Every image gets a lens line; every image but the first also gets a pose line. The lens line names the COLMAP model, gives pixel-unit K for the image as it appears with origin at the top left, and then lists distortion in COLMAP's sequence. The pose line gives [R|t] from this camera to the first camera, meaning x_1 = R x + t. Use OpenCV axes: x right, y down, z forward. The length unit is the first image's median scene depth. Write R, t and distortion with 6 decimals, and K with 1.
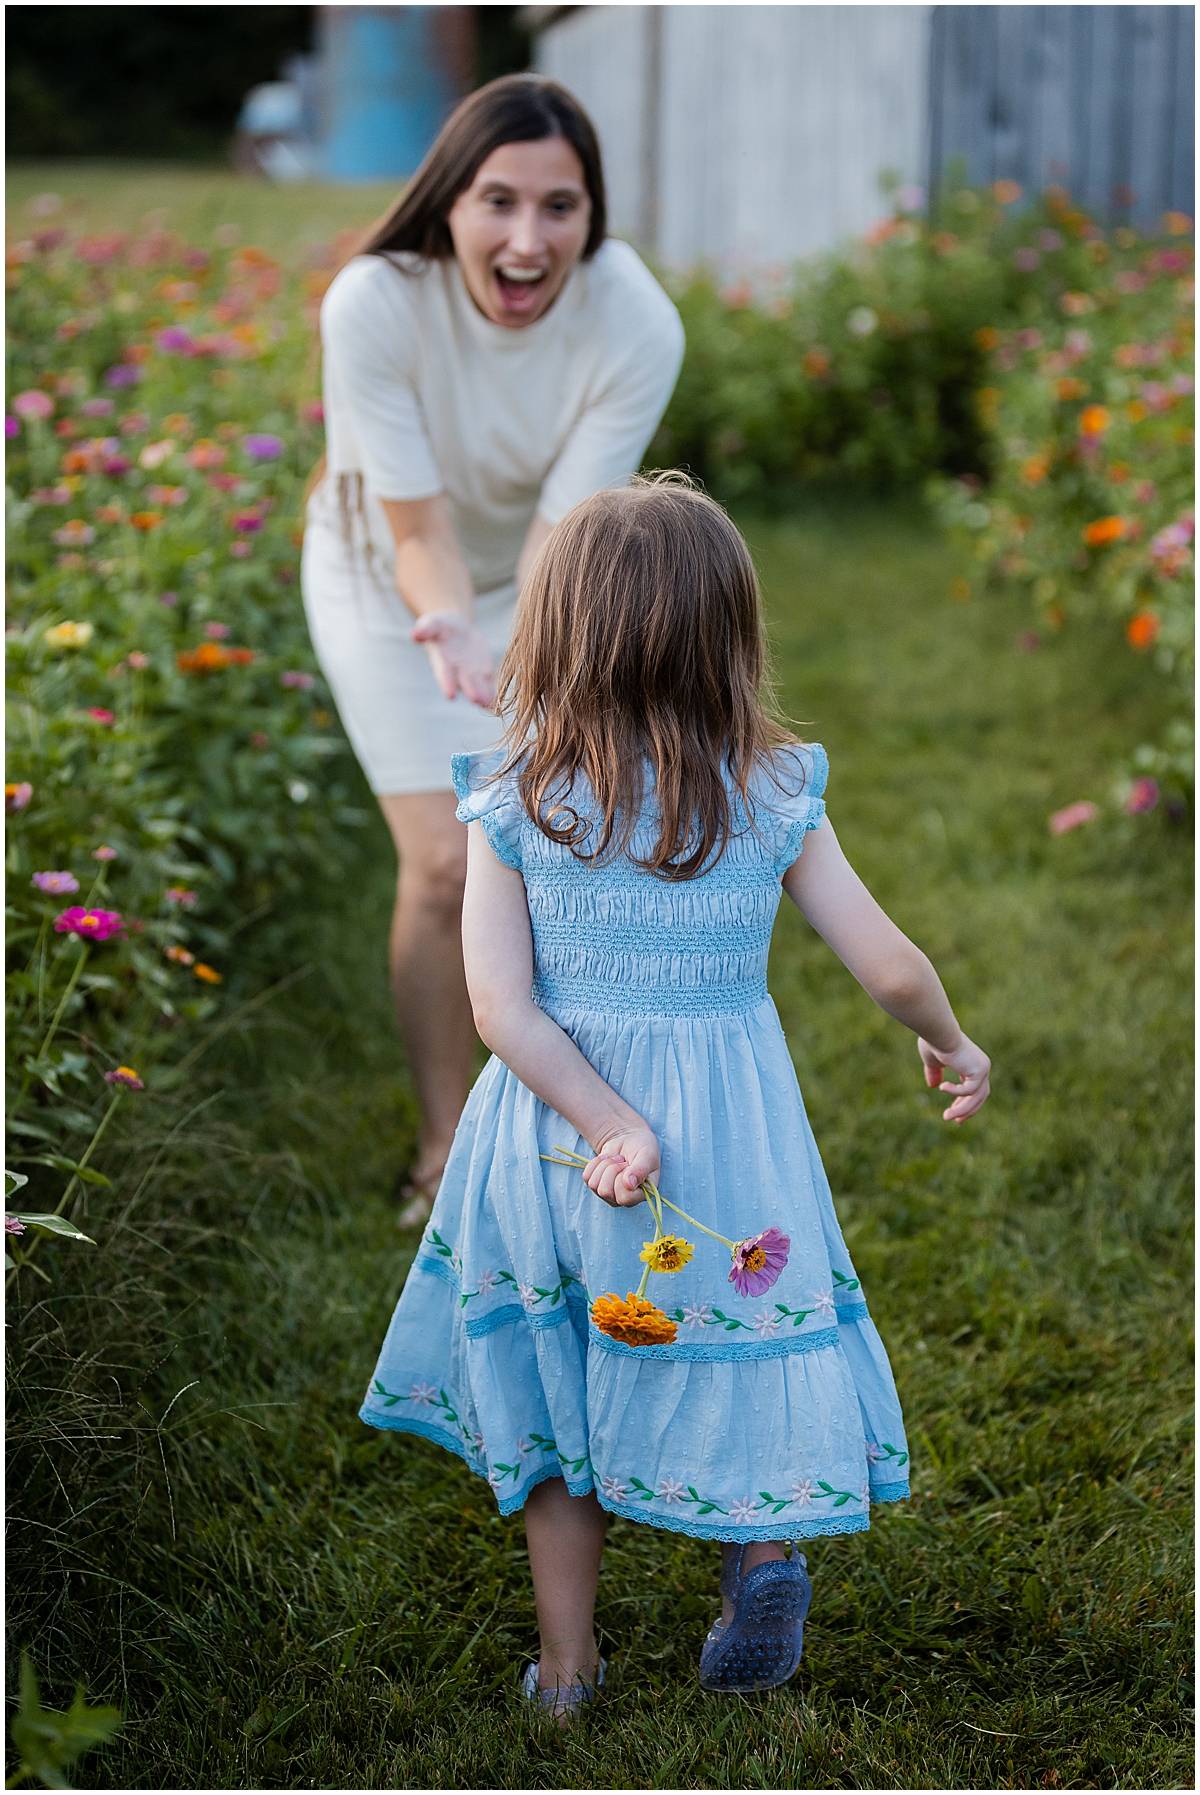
lens RADIAL K [[3693.7, 0, 596.3], [0, 3693.7, 893.8], [0, 0, 1]] dist [-0.157372, 0.000000]
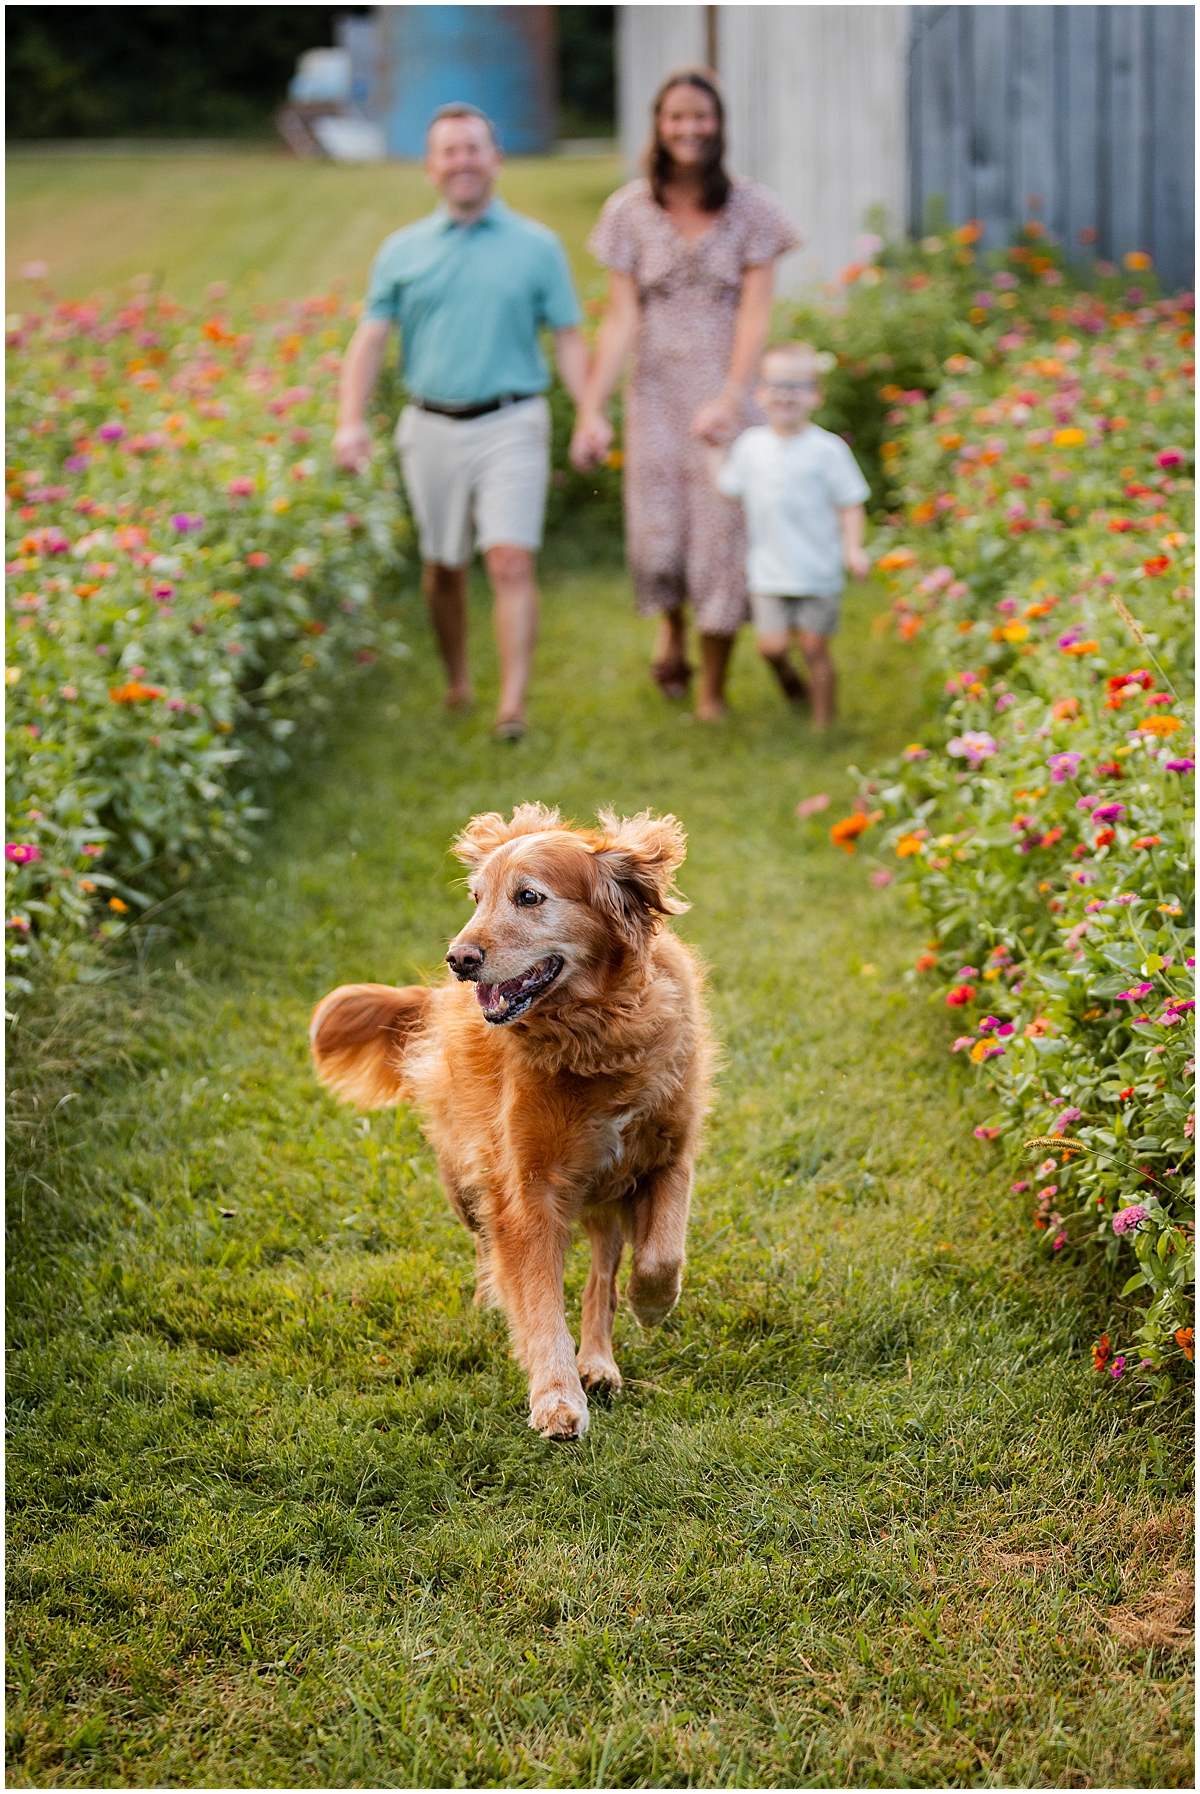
lens RADIAL K [[4328.0, 0, 598.9], [0, 4328.0, 900.1], [0, 0, 1]] dist [-0.380647, 0.000000]
pose [[0.999508, -0.016481, -0.026693, 0.097441], [0.015997, 0.999706, -0.018229, 0.039781], [0.026986, 0.017793, 0.999477, -0.516717]]
